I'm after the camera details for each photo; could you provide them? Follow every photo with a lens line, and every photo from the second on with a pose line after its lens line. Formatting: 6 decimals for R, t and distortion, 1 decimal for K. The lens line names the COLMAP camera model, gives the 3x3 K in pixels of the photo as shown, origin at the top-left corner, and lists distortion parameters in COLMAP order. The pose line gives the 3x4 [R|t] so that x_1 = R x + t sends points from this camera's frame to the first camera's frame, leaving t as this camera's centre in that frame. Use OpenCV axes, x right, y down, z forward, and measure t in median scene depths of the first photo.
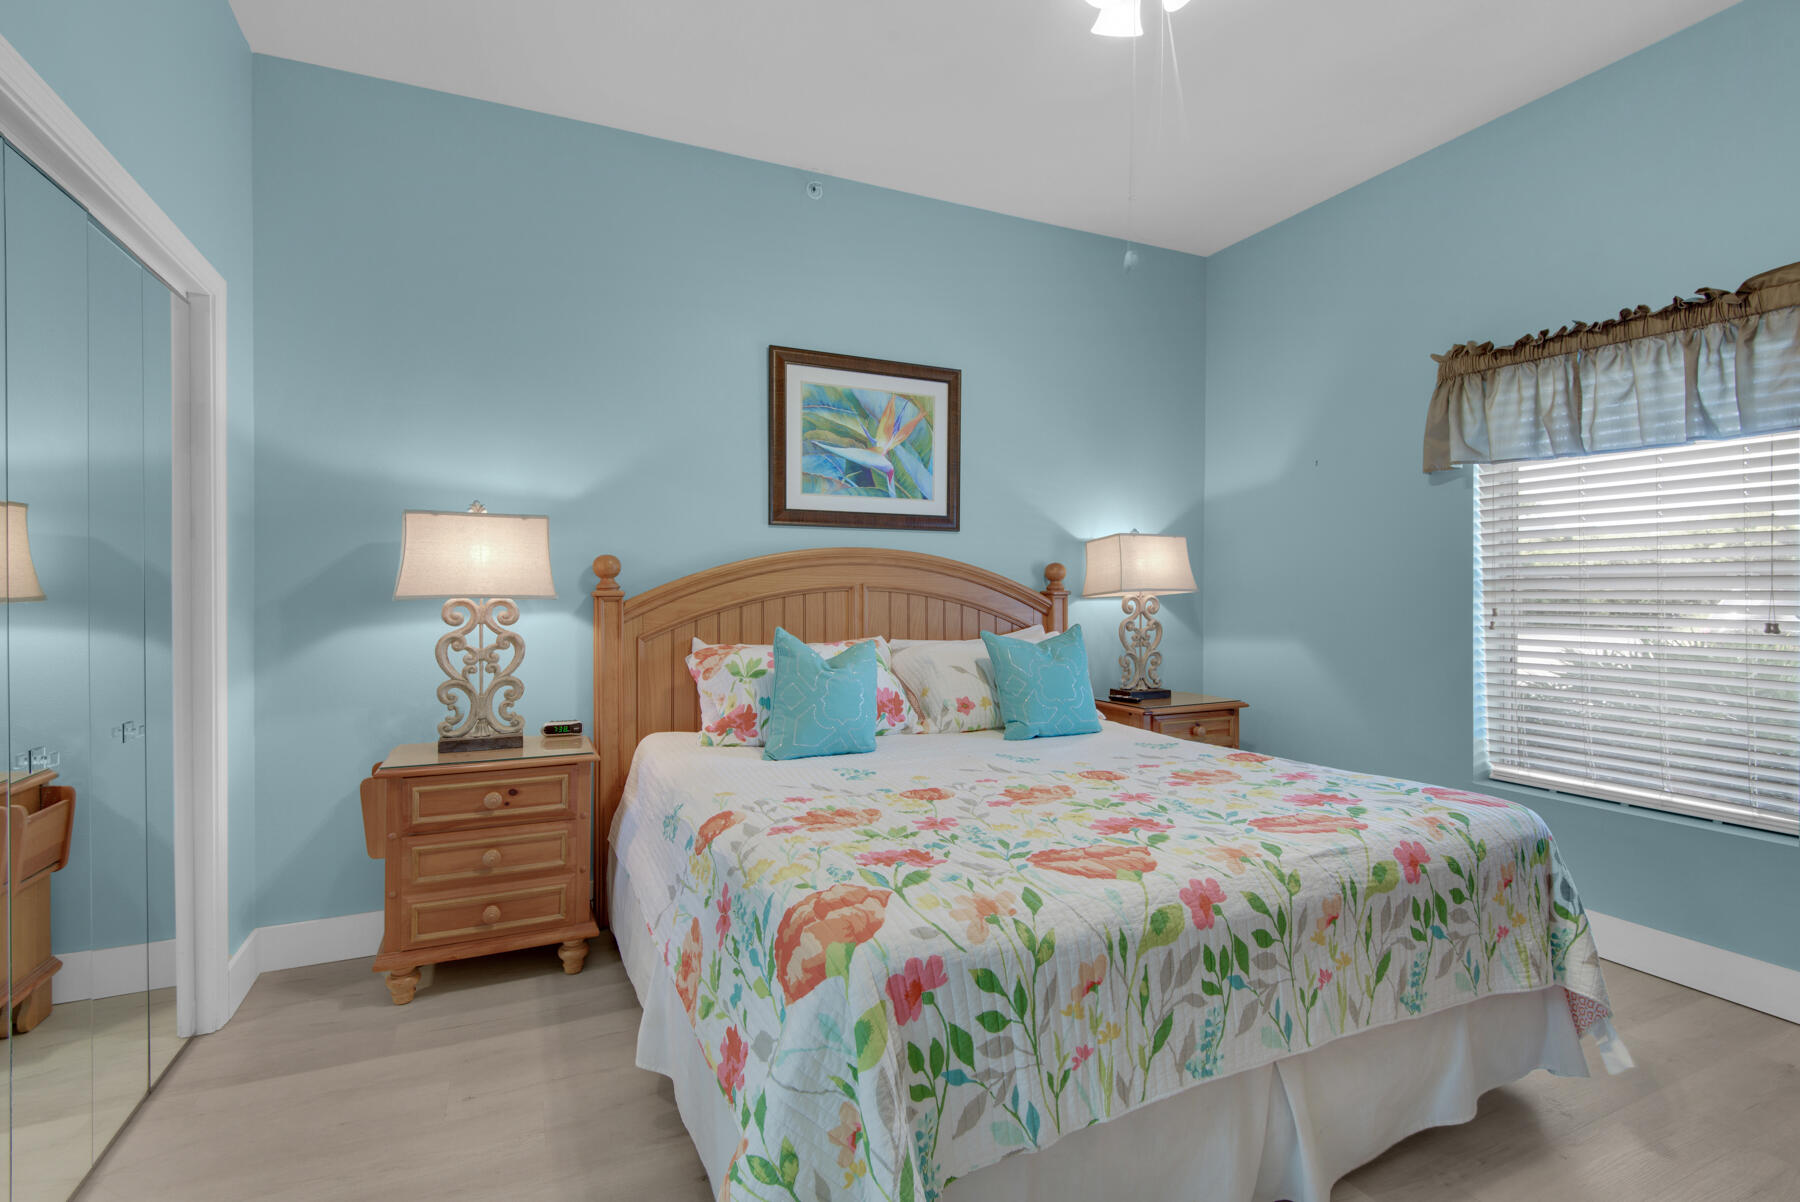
lens RADIAL K [[812.7, 0, 908.1], [0, 812.7, 606.5], [0, 0, 1]] dist [0.017261, -0.011438]
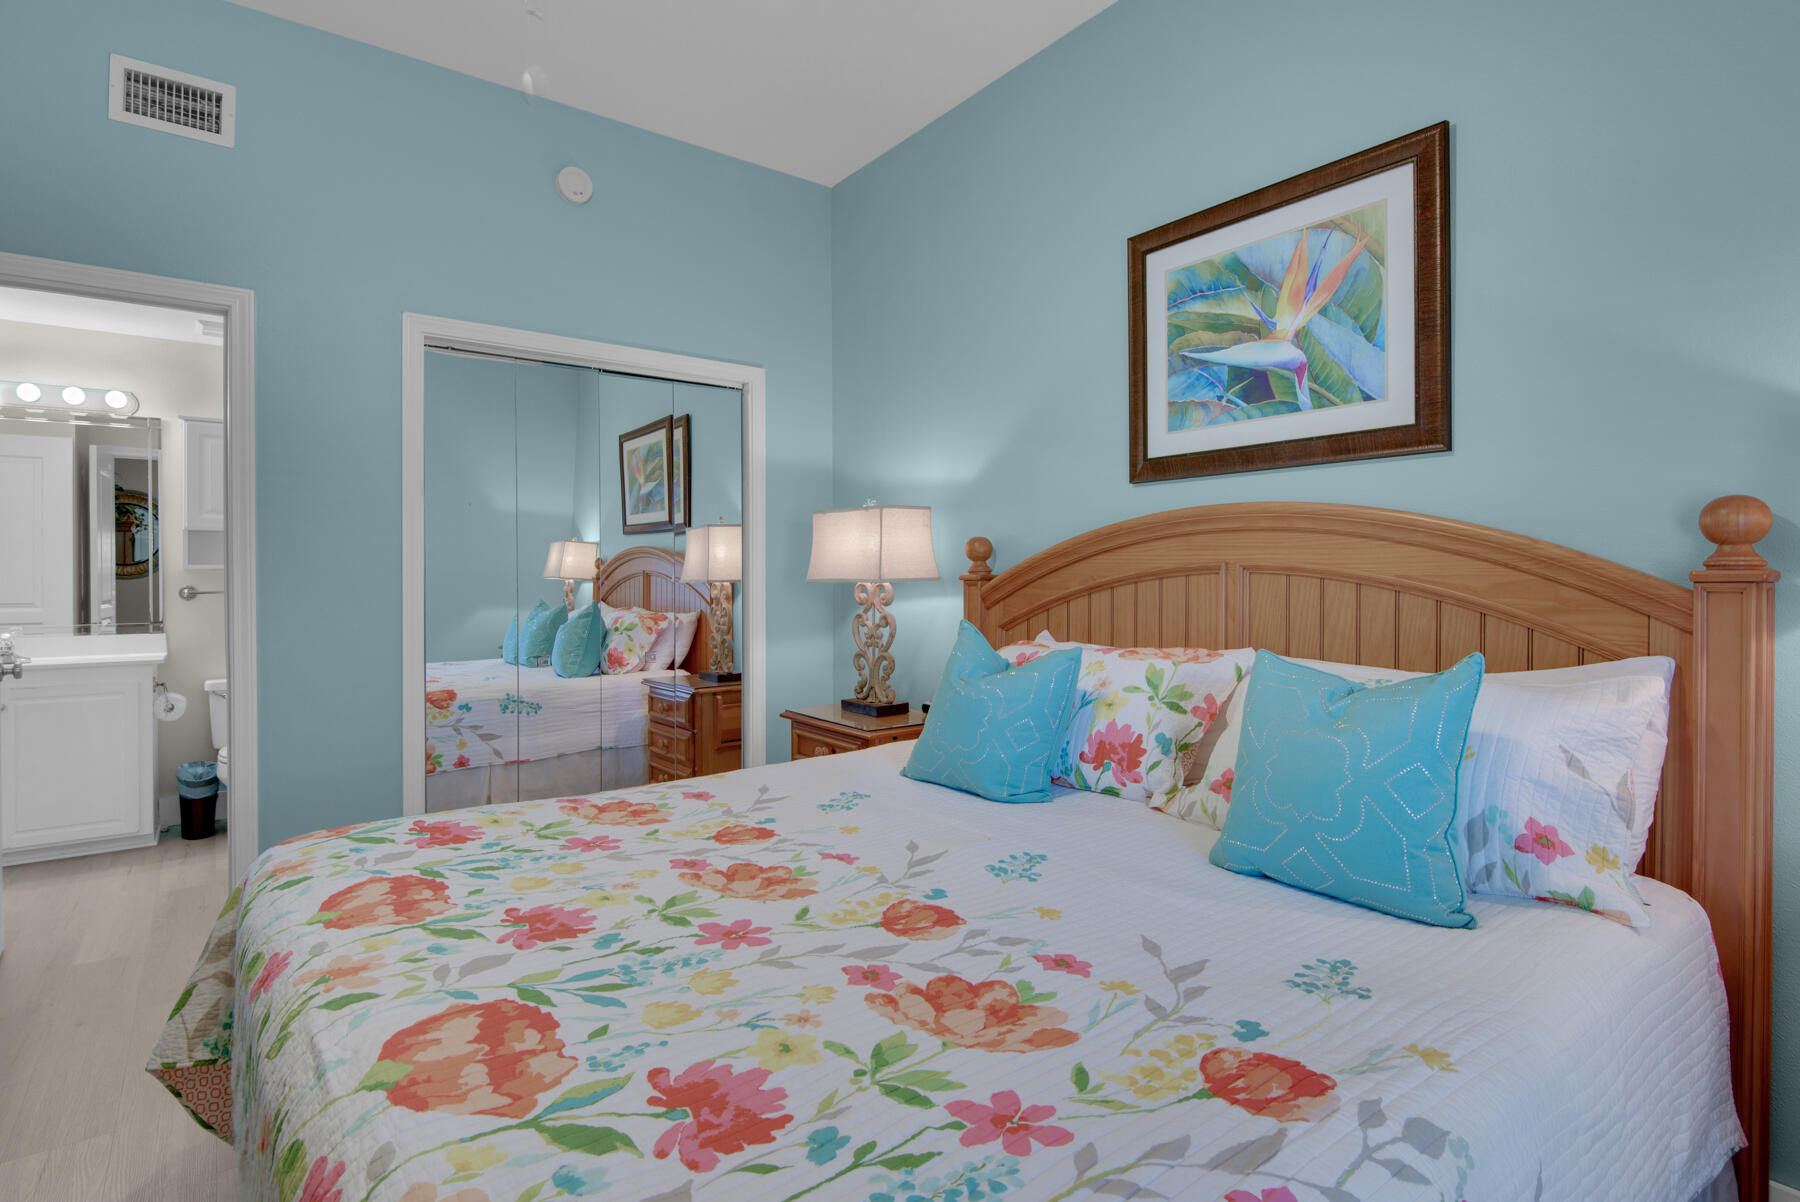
lens RADIAL K [[924.6, 0, 903.2], [0, 924.6, 583.8], [0, 0, 1]] dist [0.020994, 0.000053]
pose [[0.207823, 0.009606, -0.978119, 0.583866], [-0.011963, 0.999902, 0.007278, -0.012991], [0.978093, 0.010189, 0.207917, 0.604745]]
